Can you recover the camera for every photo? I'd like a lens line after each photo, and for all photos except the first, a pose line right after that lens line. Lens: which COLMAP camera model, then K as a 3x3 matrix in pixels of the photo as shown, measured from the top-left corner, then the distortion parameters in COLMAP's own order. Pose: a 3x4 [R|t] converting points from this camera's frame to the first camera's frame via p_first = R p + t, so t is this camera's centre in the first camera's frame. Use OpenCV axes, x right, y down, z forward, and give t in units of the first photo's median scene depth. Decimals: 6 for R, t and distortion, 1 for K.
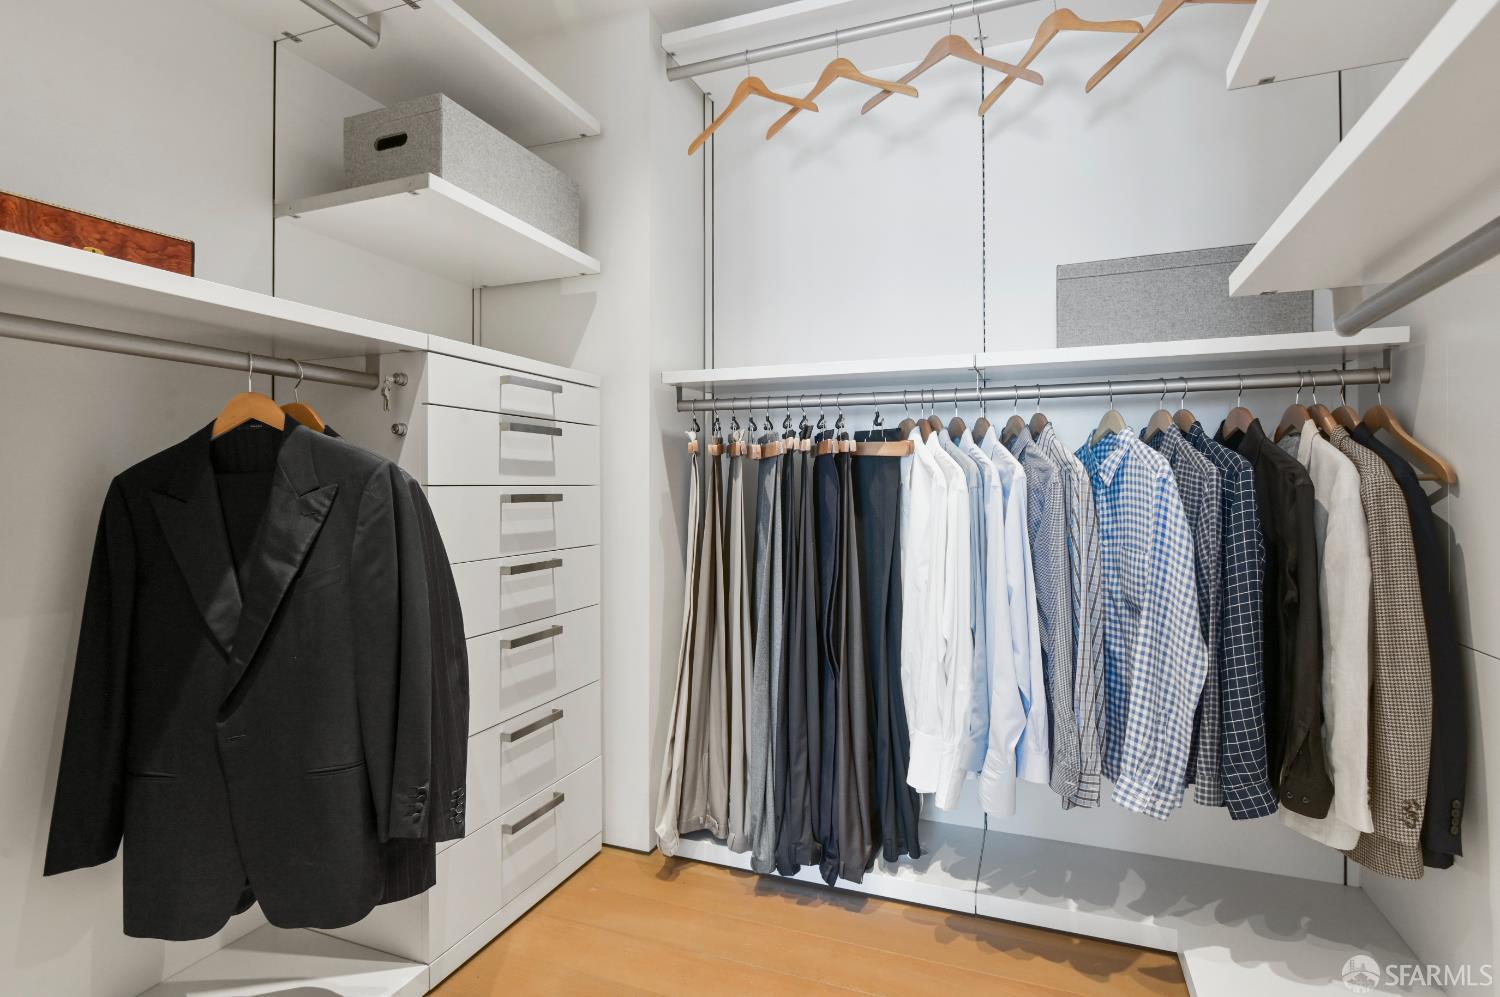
lens RADIAL K [[726.9, 0, 749.2], [0, 726.9, 494.5], [0, 0, 1]] dist [-0.000315, -0.003071]
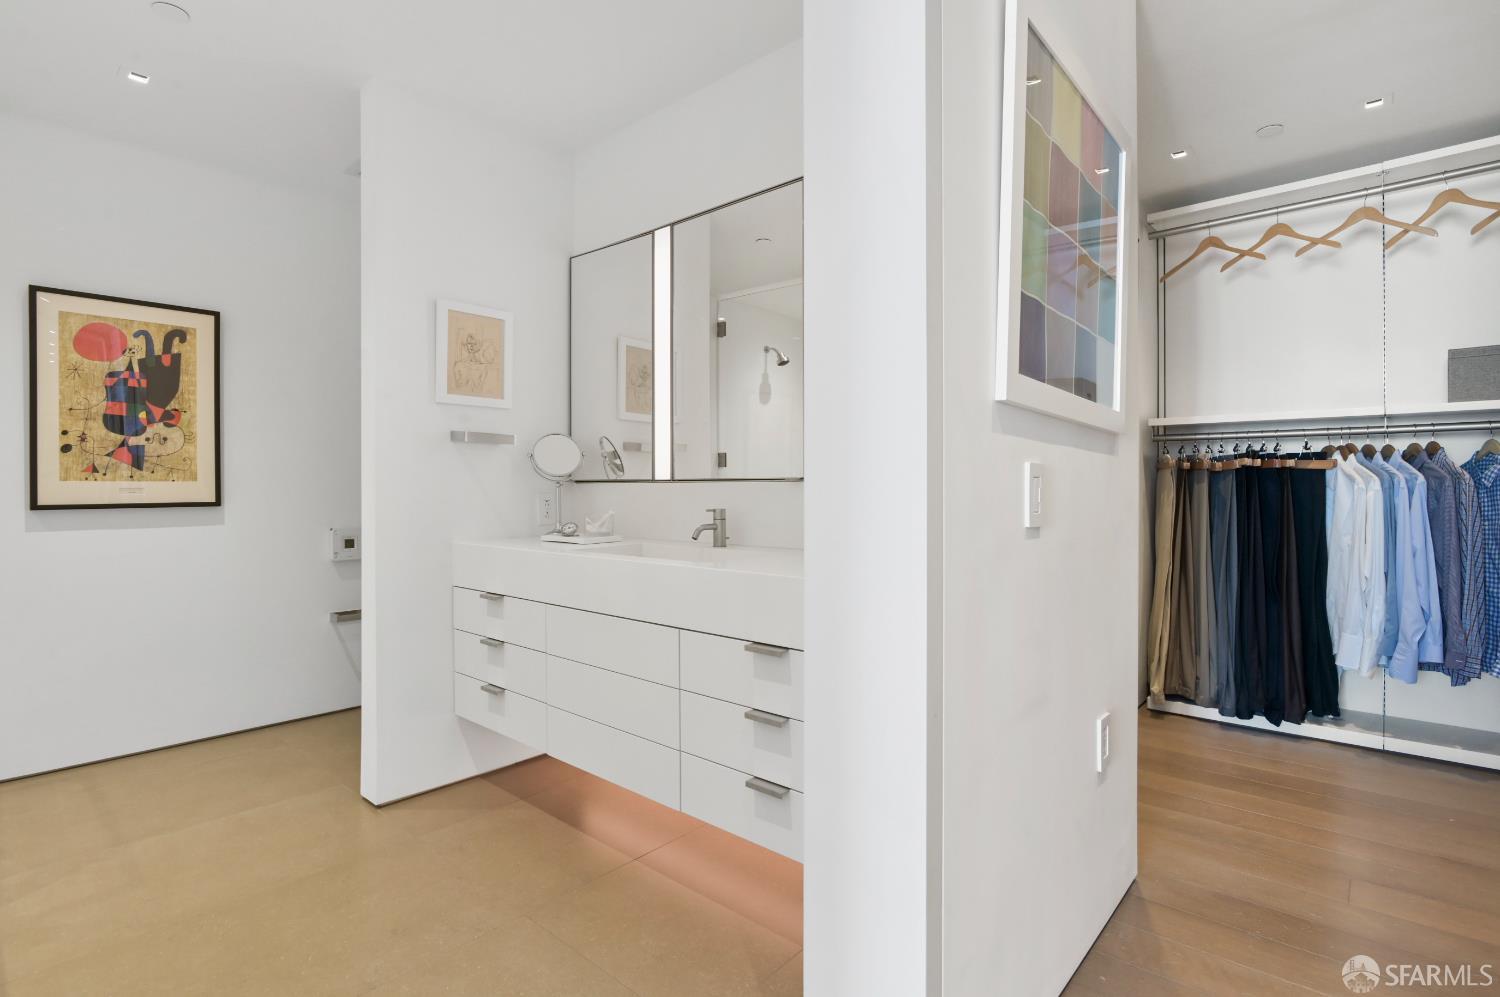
lens RADIAL K [[726.9, 0, 753.1], [0, 726.9, 495.5], [0, 0, 1]] dist [-0.000315, -0.003071]
pose [[0.942697, 0.000742, -0.333649, -0.472088], [0.000648, 0.999992, 0.004055, -0.001015], [0.333649, -0.004039, 0.942689, -0.984878]]
